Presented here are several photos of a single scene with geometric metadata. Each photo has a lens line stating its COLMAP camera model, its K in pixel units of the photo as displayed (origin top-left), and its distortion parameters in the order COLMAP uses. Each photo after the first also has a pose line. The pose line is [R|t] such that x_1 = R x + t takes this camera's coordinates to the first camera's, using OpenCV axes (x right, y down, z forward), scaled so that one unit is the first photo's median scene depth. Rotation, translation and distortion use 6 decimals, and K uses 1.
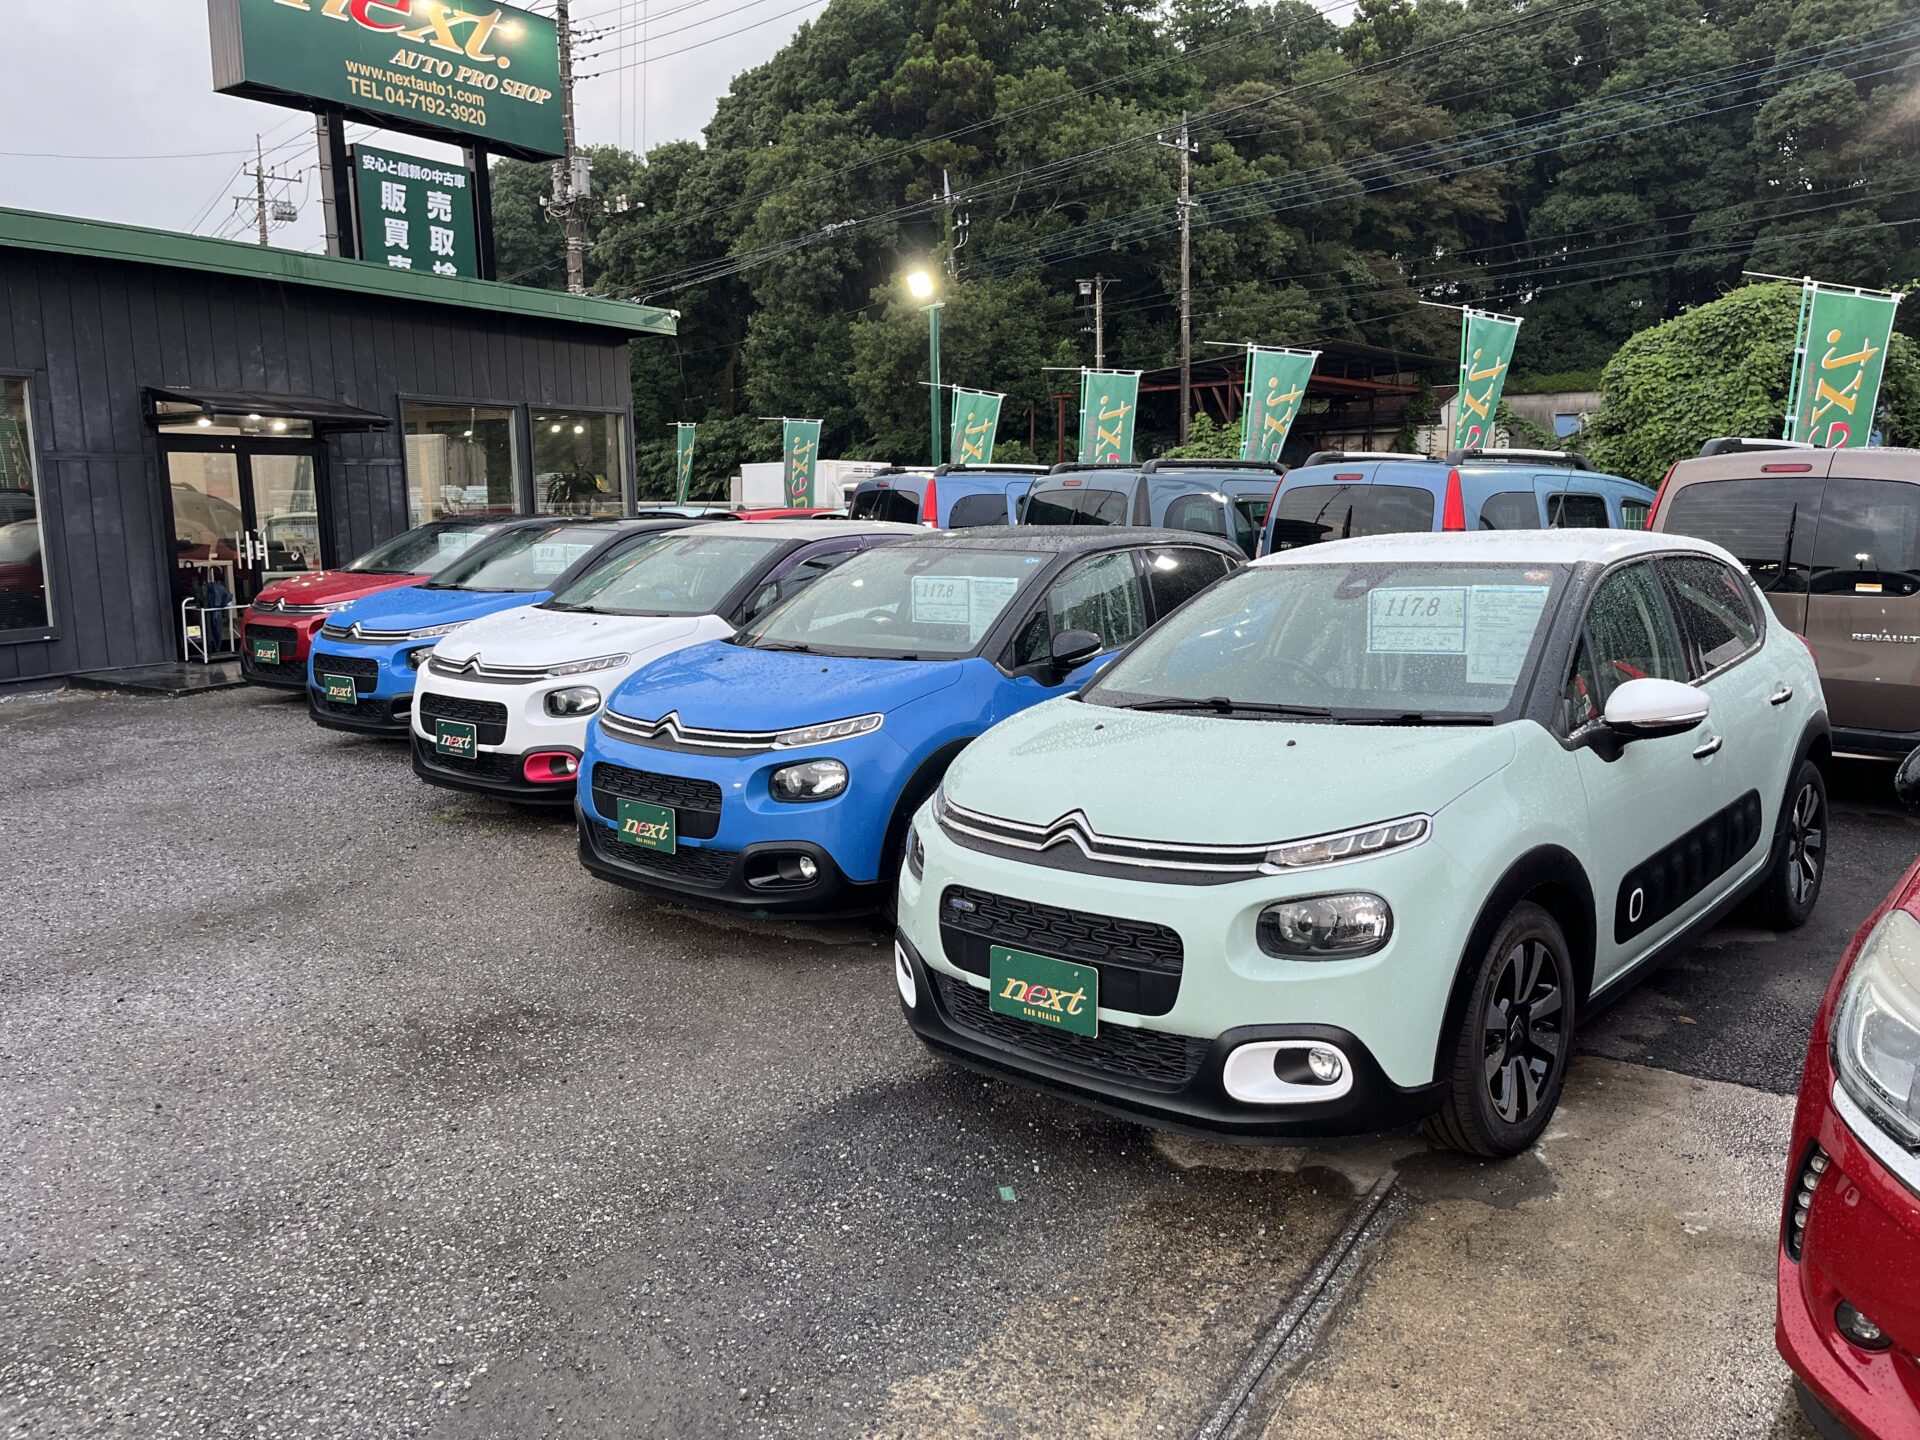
lens RADIAL K [[1424.8, 0, 991.6], [0, 1424.8, 724.2], [0, 0, 1]] dist [0.044833, -0.069359]
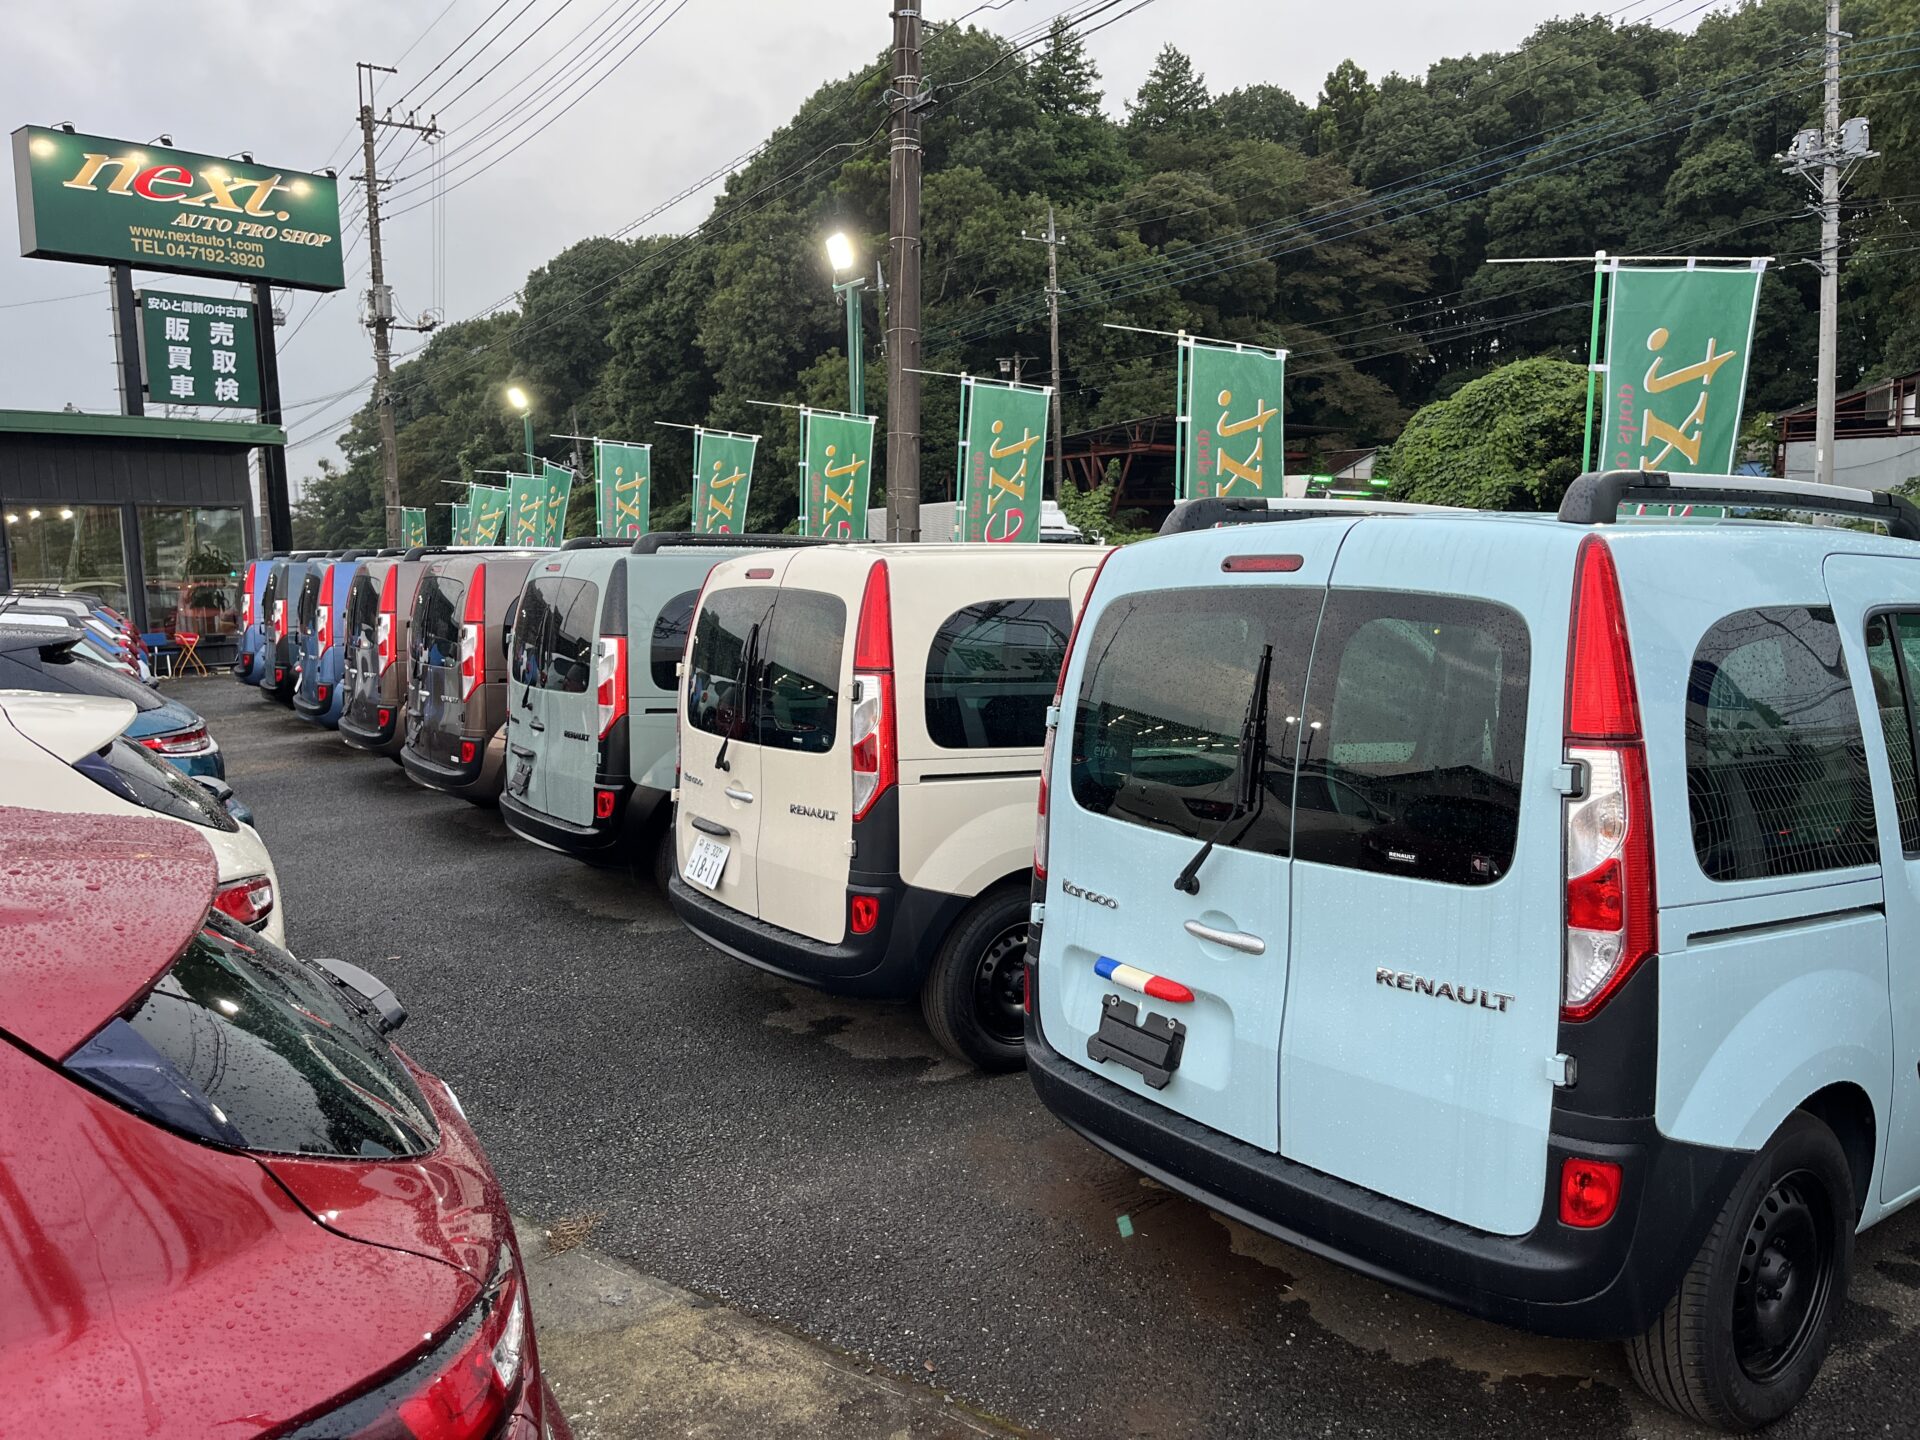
lens RADIAL K [[1424.8, 0, 991.6], [0, 1424.8, 724.2], [0, 0, 1]] dist [0.044833, -0.069359]
pose [[0.993985, 0.007546, -0.109253, 0.209883], [-0.011750, 0.999213, -0.037887, 0.007015], [0.108881, 0.038943, 0.993292, -0.072363]]
